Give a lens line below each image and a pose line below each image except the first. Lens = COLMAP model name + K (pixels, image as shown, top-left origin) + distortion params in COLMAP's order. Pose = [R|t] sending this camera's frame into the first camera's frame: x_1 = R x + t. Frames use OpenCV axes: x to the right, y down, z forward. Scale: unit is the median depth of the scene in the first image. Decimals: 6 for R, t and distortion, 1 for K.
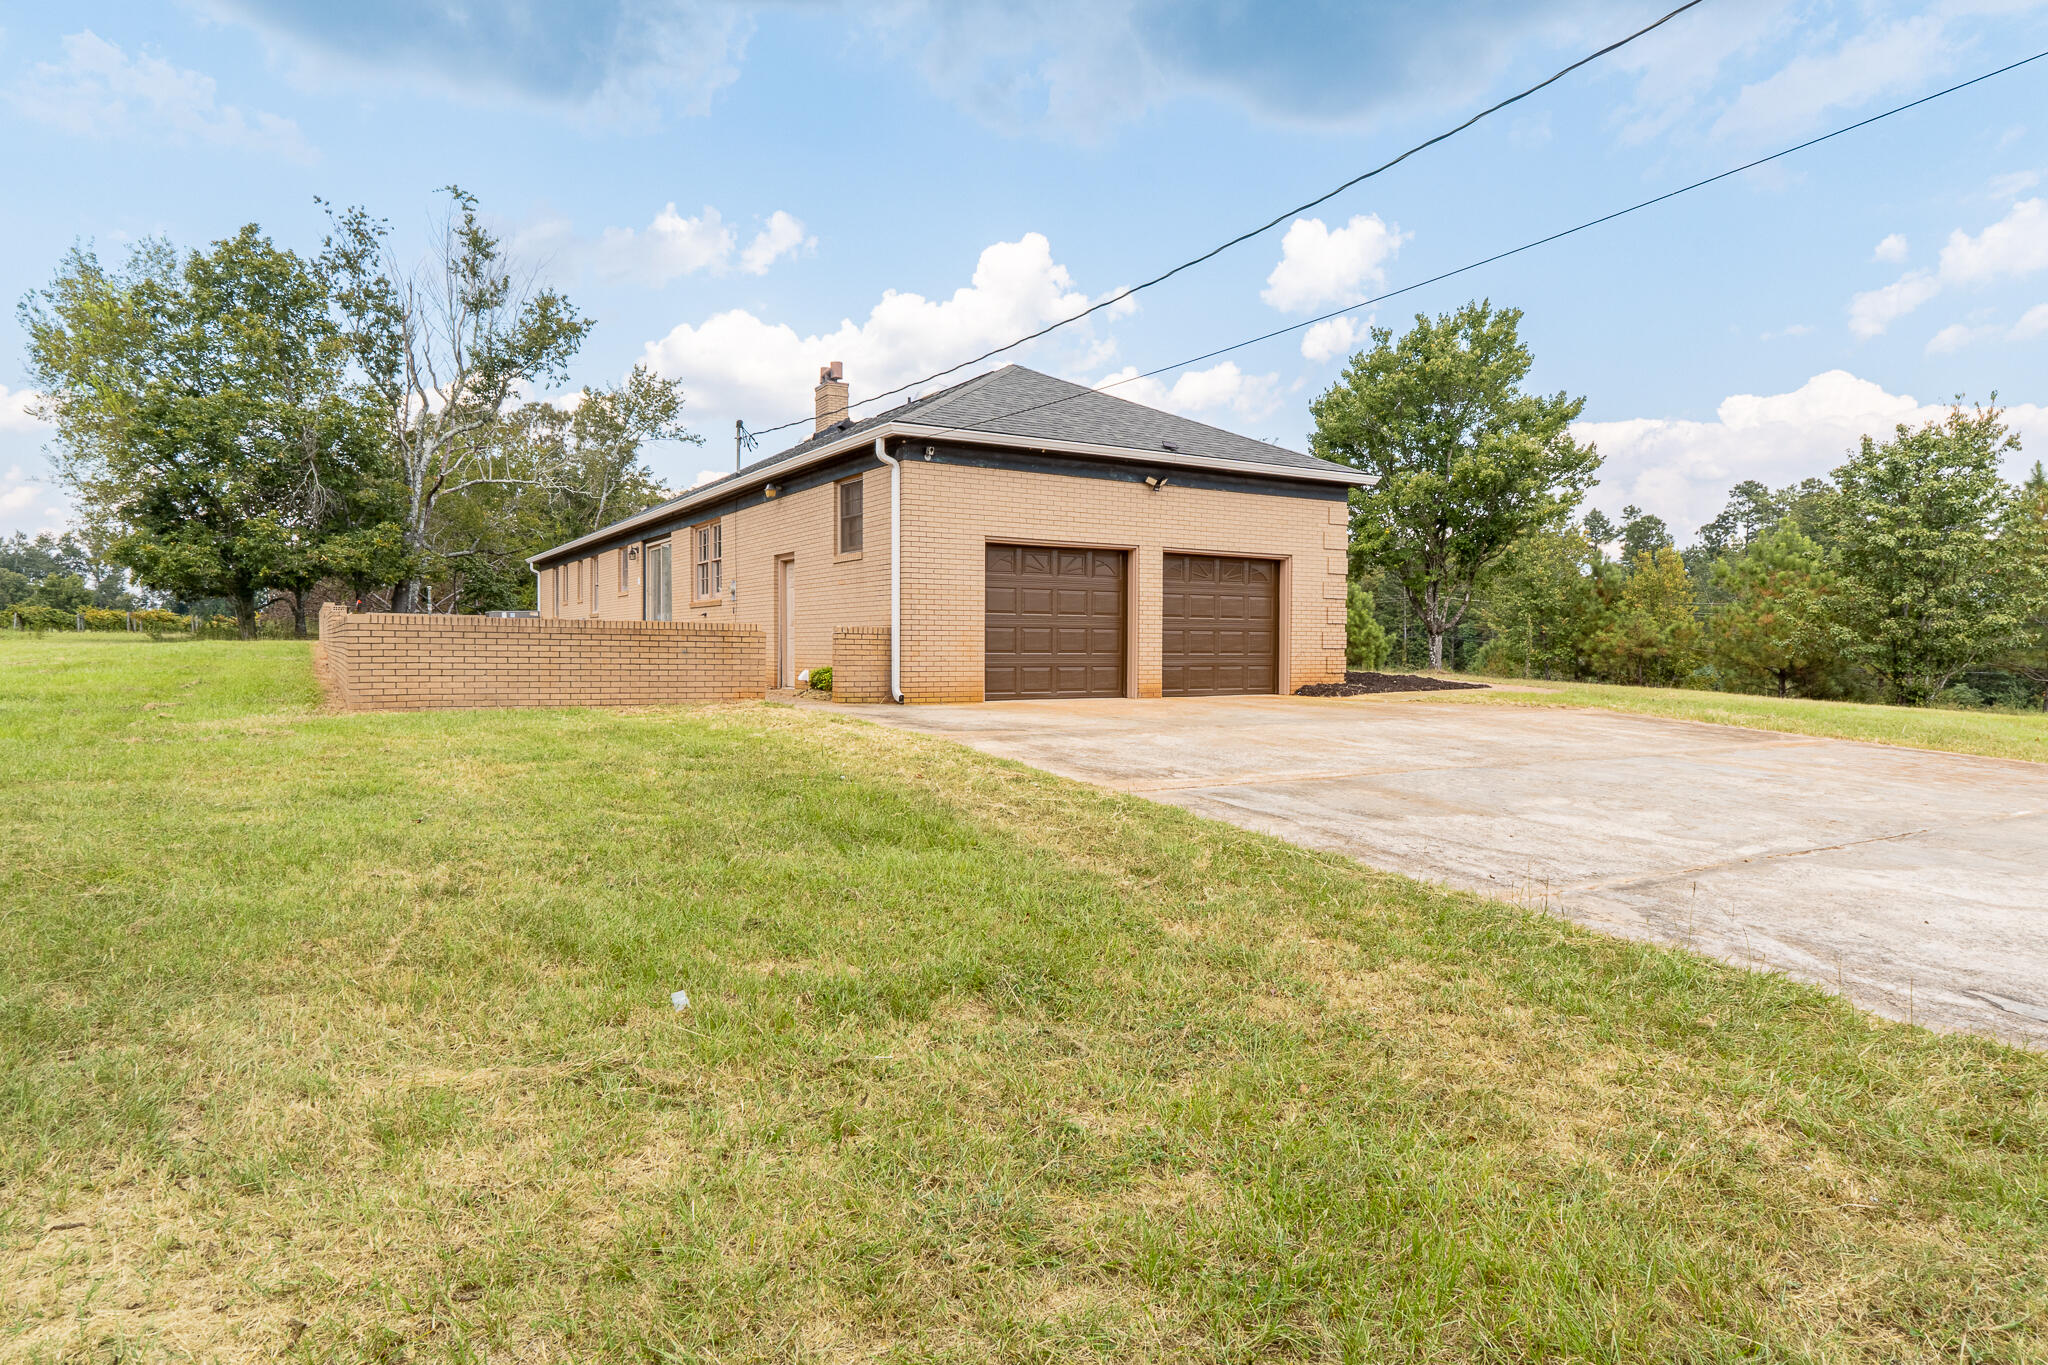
lens RADIAL K [[1289.0, 0, 1025.1], [0, 1289.0, 677.7], [0, 0, 1]] dist [0.001826, 0.000351]
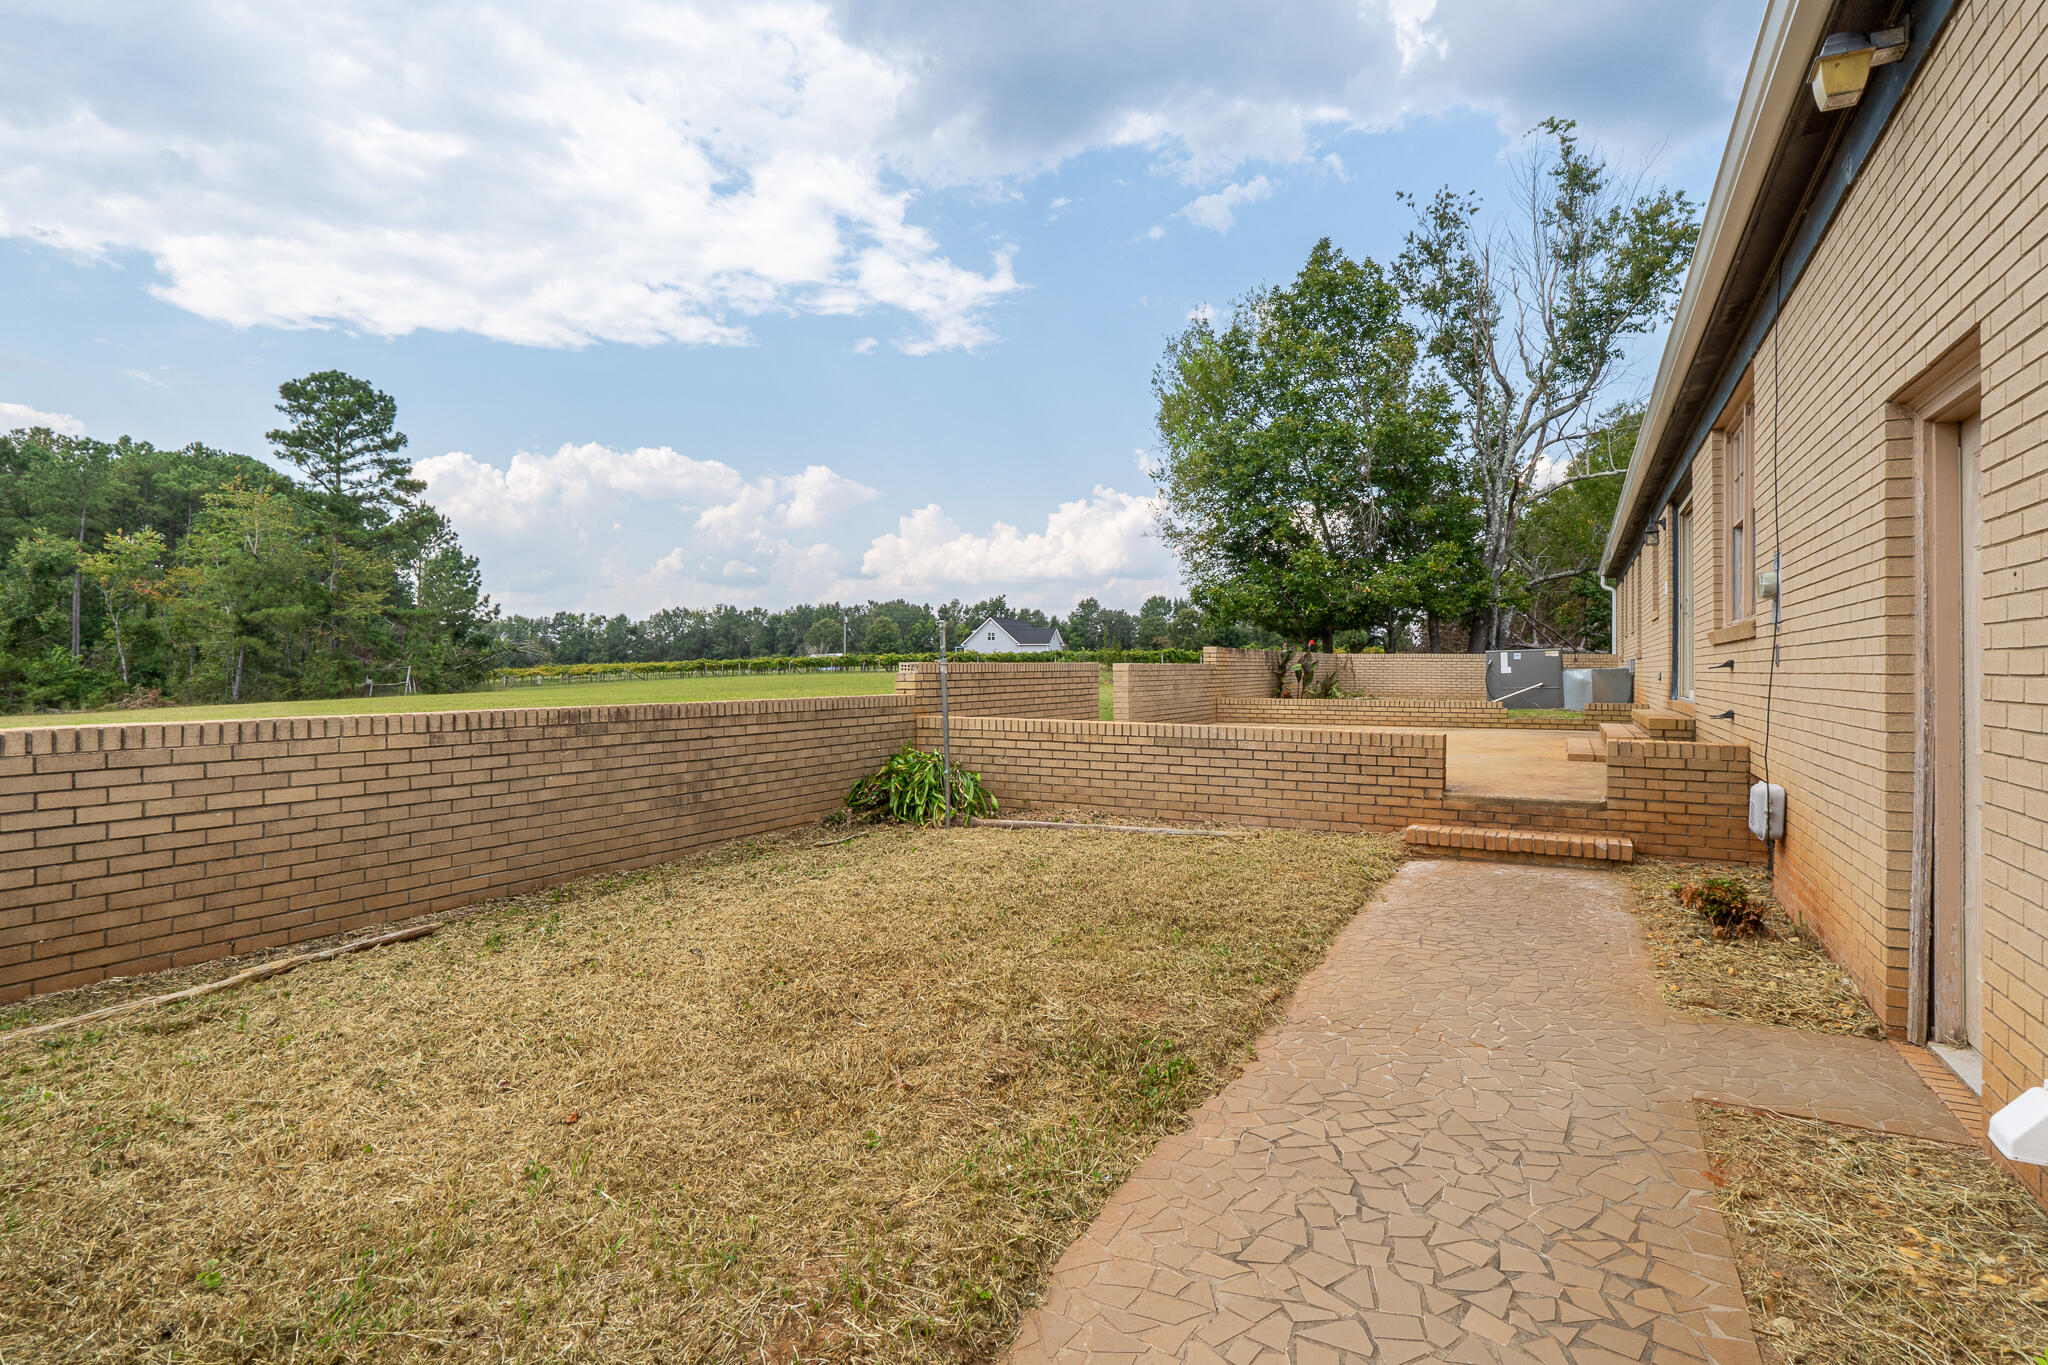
lens RADIAL K [[1106.1, 0, 1024.8], [0, 1106.1, 679.5], [0, 0, 1]] dist [0.019805, 0.000239]
pose [[0.571343, -0.003354, -0.820704, -0.059037], [-0.006618, 0.999940, -0.008693, -0.022199], [0.820684, 0.010398, 0.571287, 0.340188]]
